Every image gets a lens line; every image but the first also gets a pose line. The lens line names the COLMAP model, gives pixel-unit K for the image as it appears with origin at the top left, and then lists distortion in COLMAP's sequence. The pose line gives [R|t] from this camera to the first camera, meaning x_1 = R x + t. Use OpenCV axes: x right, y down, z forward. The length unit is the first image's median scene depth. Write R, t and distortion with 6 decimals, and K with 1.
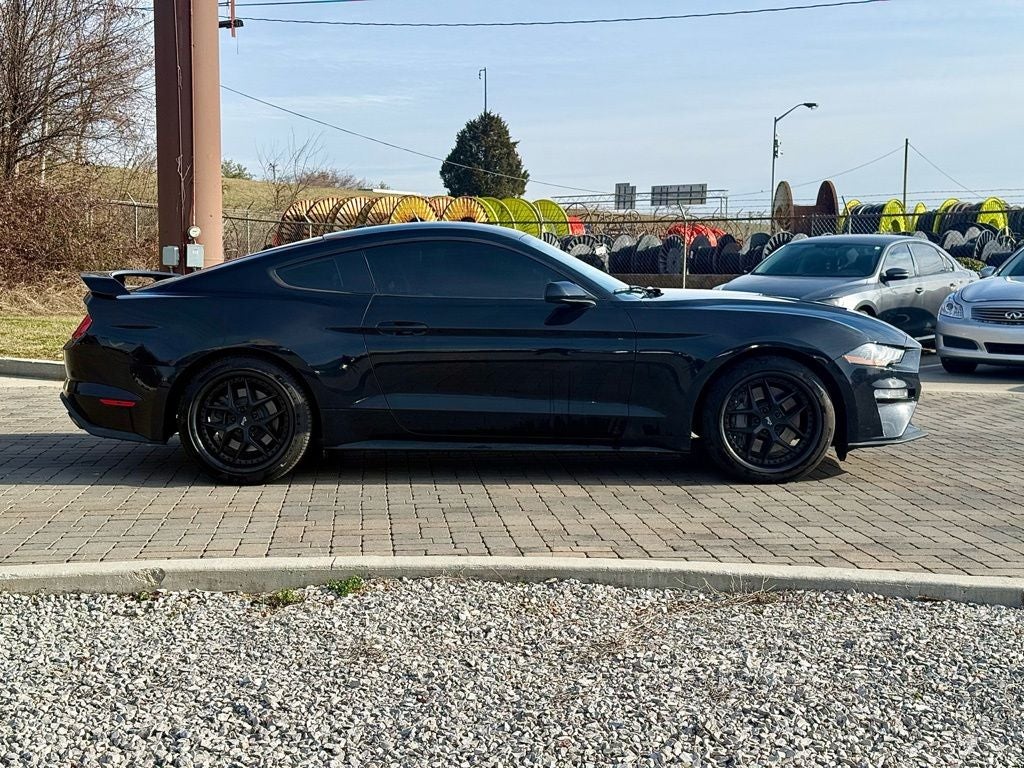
lens RADIAL K [[1470.5, 0, 522.9], [0, 1470.5, 391.1], [0, 0, 1]] dist [0.141068, 0.000000]
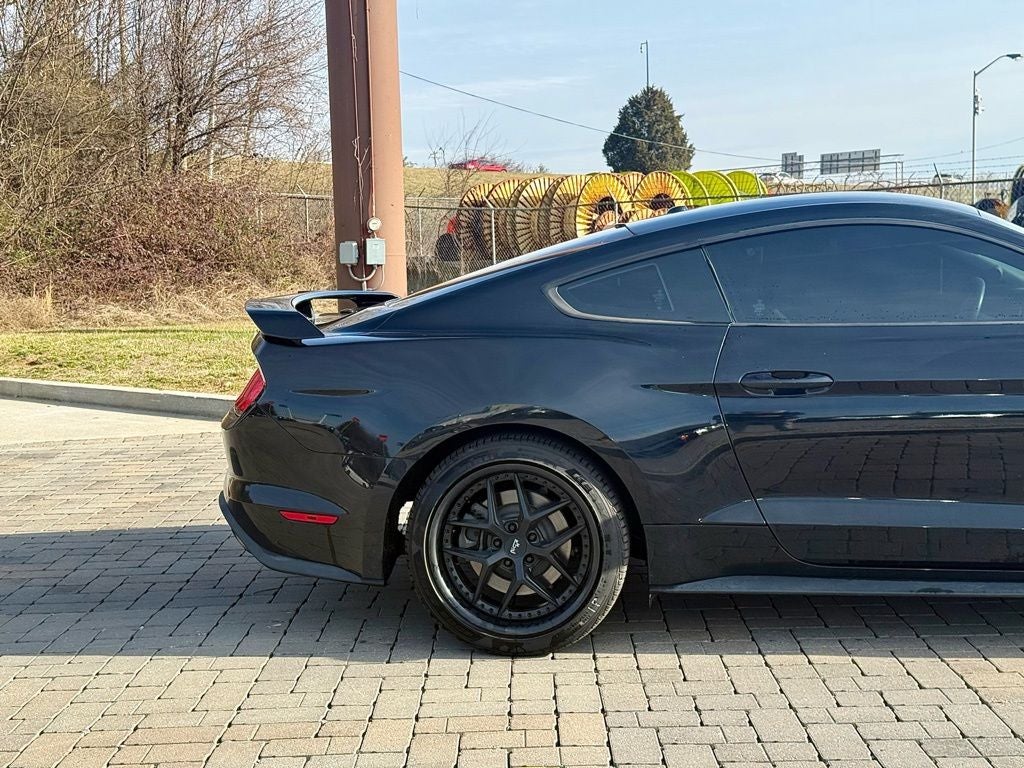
lens RADIAL K [[1470.5, 0, 507.1], [0, 1470.5, 377.6], [0, 0, 1]] dist [0.141068, 0.000000]
pose [[0.992450, -0.026764, -0.119694, -0.053552], [0.027288, 0.999624, 0.002741, -0.021908], [0.119575, -0.005986, 0.992807, 0.186219]]
